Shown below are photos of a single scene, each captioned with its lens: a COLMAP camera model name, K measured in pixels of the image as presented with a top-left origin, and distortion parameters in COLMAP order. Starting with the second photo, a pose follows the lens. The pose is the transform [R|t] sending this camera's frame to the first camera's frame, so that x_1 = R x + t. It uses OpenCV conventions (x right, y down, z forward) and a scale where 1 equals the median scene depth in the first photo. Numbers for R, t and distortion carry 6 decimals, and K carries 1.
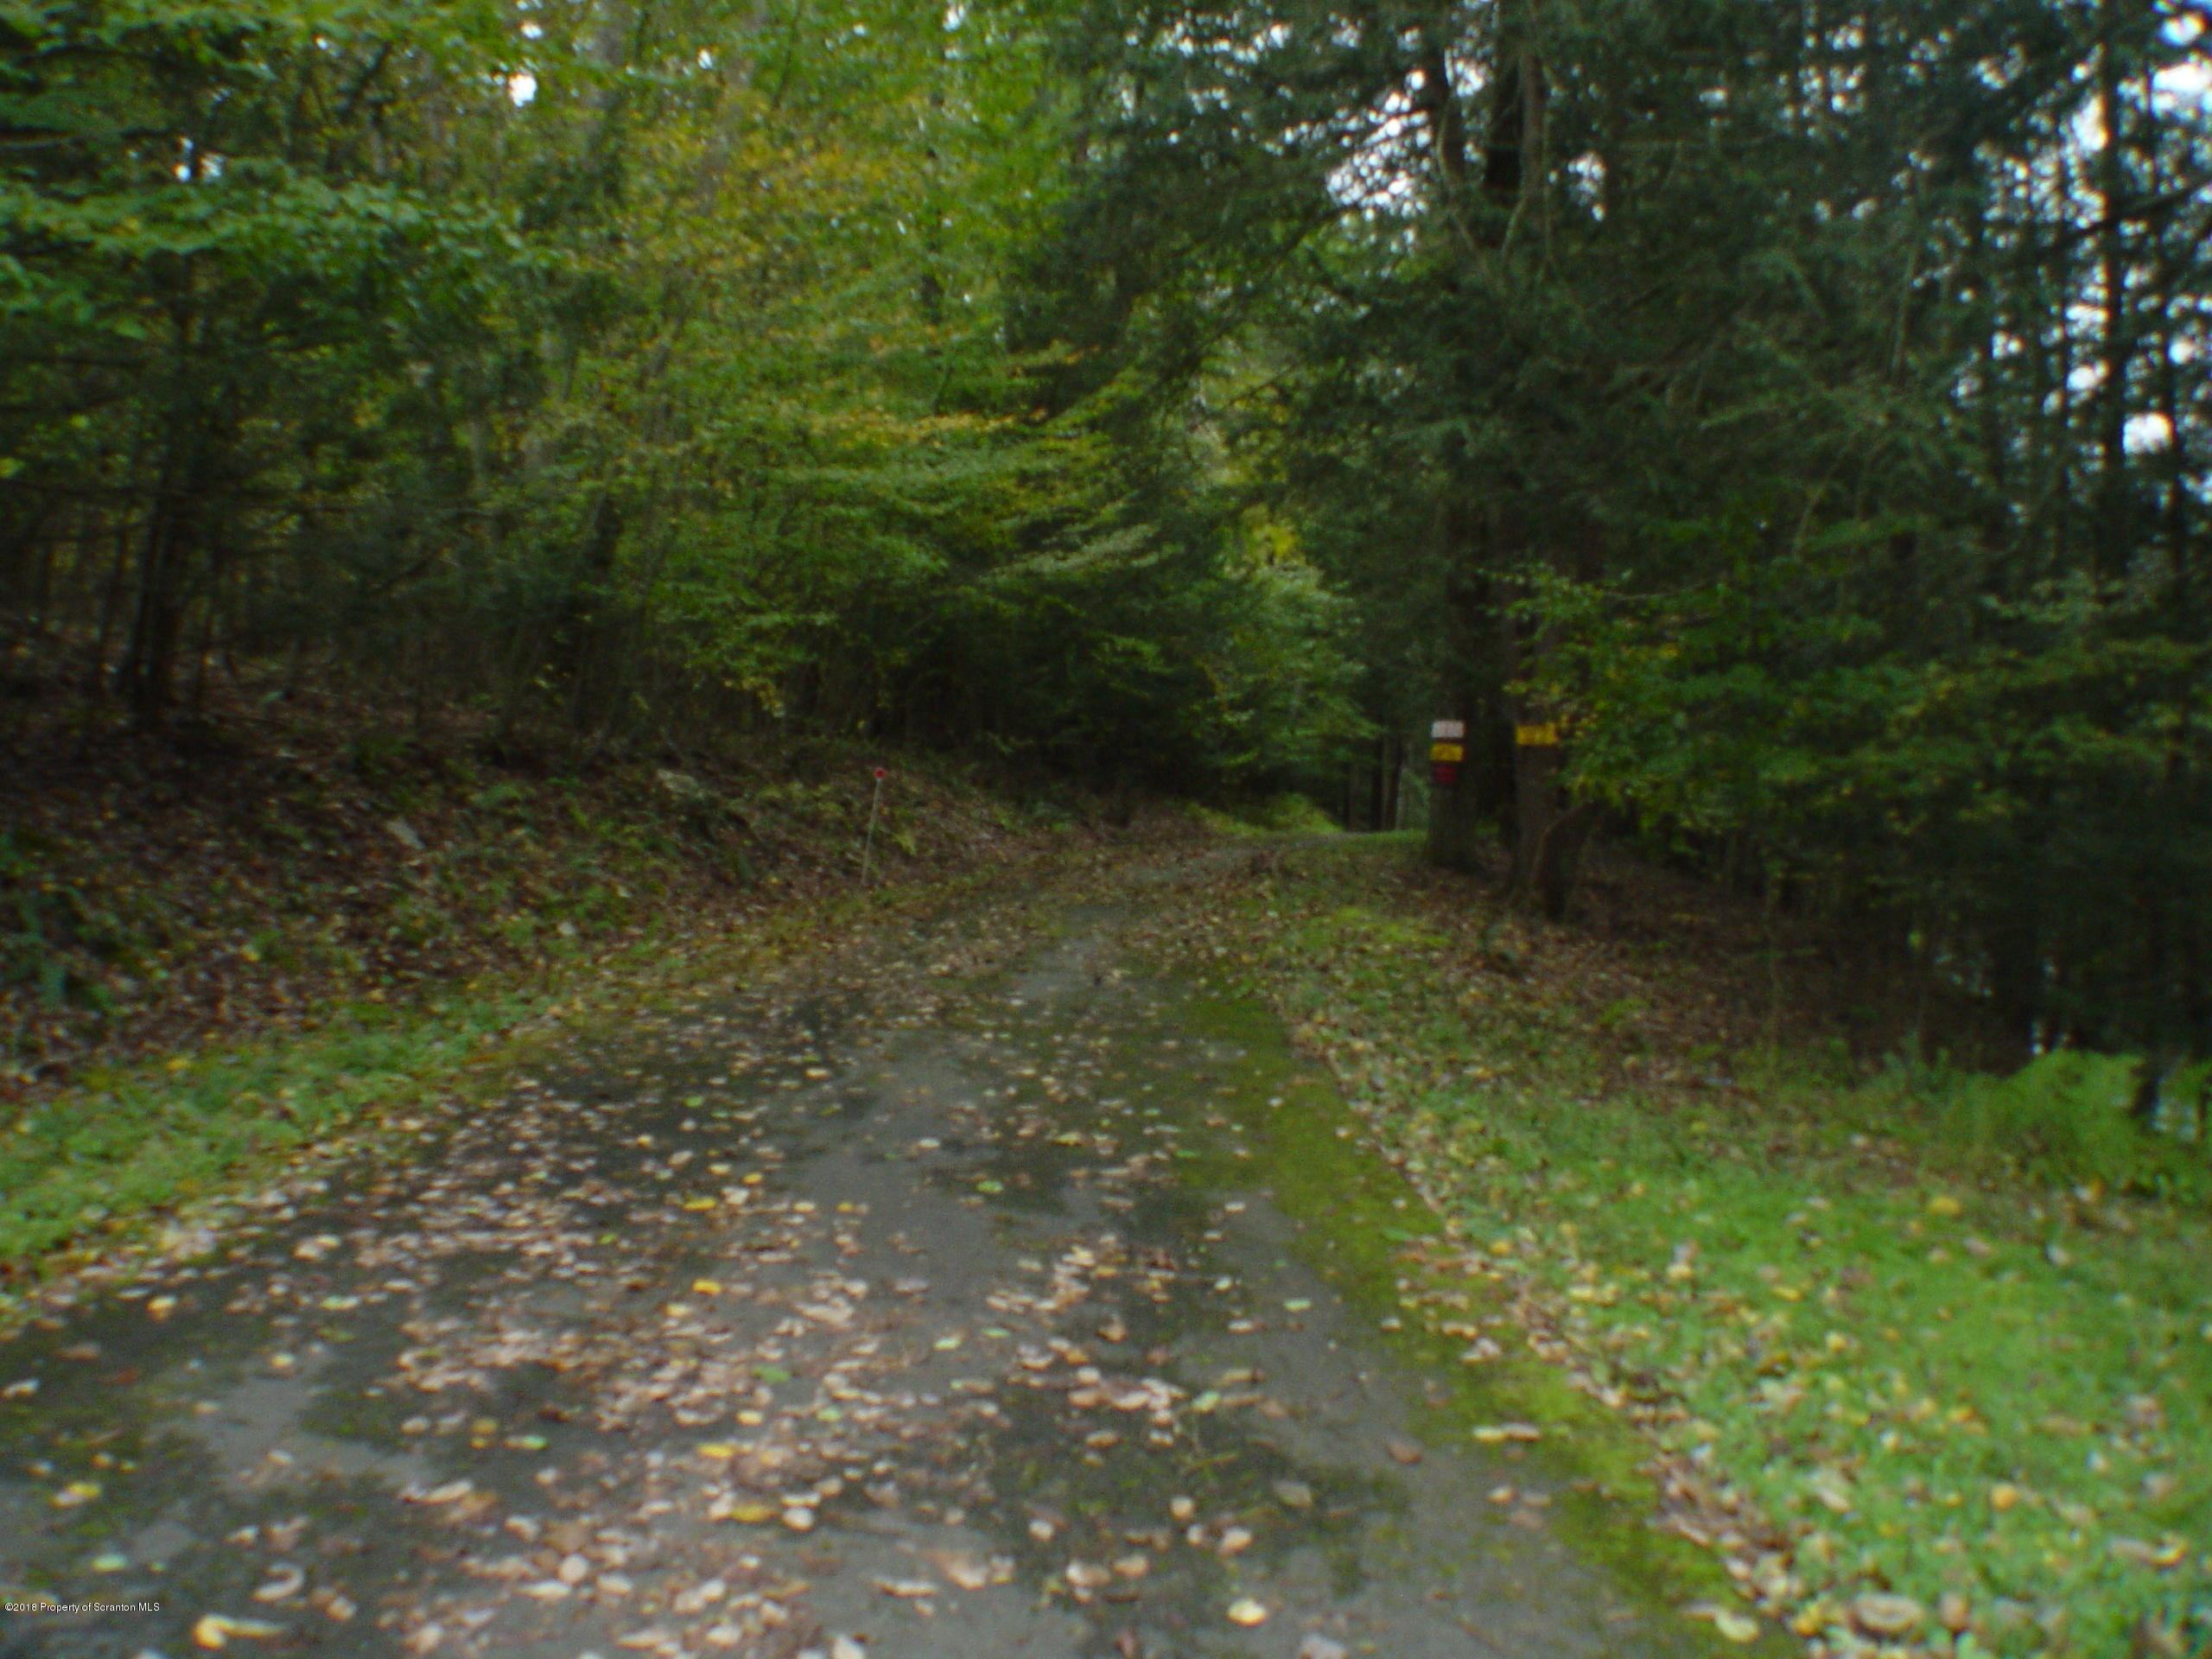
lens RADIAL K [[2035.5, 0, 1085.9], [0, 2035.5, 786.9], [0, 0, 1]] dist [-0.274727, 0.120819]
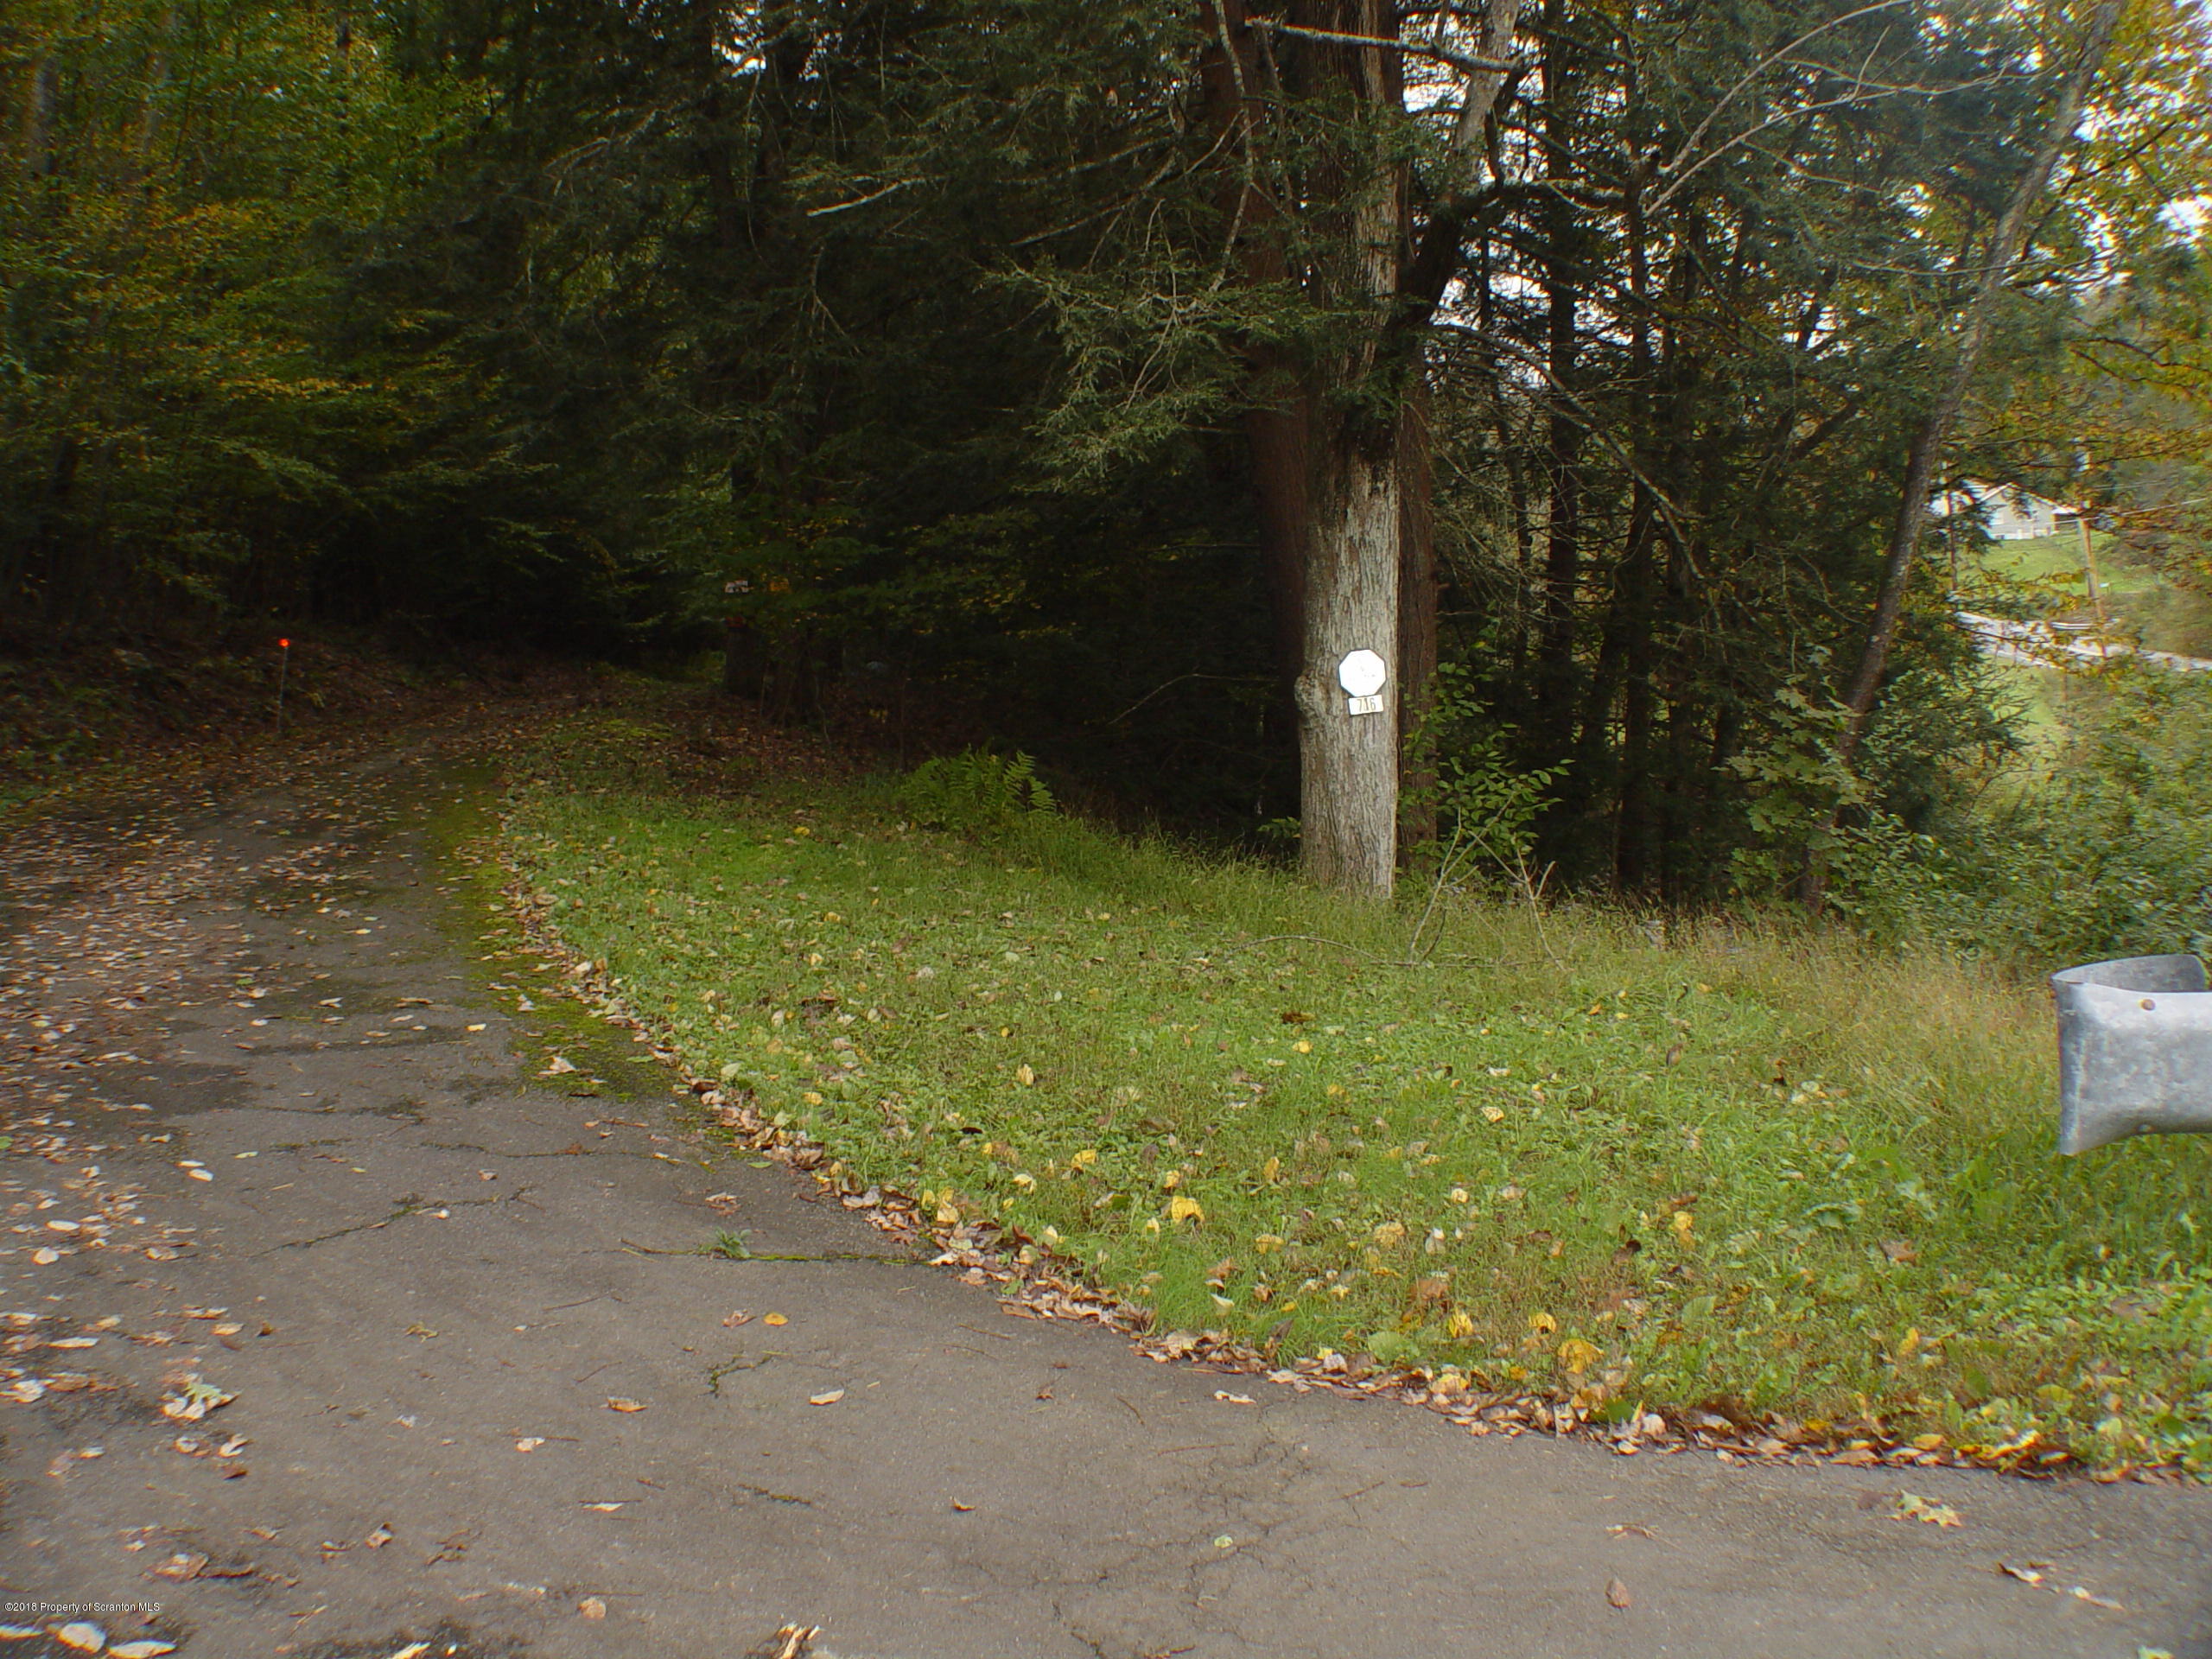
lens RADIAL K [[2035.5, 0, 1085.9], [0, 2035.5, 786.9], [0, 0, 1]] dist [-0.274727, 0.120819]
pose [[0.966263, -0.057027, 0.251166, 0.079029], [0.039623, 0.996484, 0.073819, 0.014576], [-0.254492, -0.061376, 0.965125, -0.352199]]
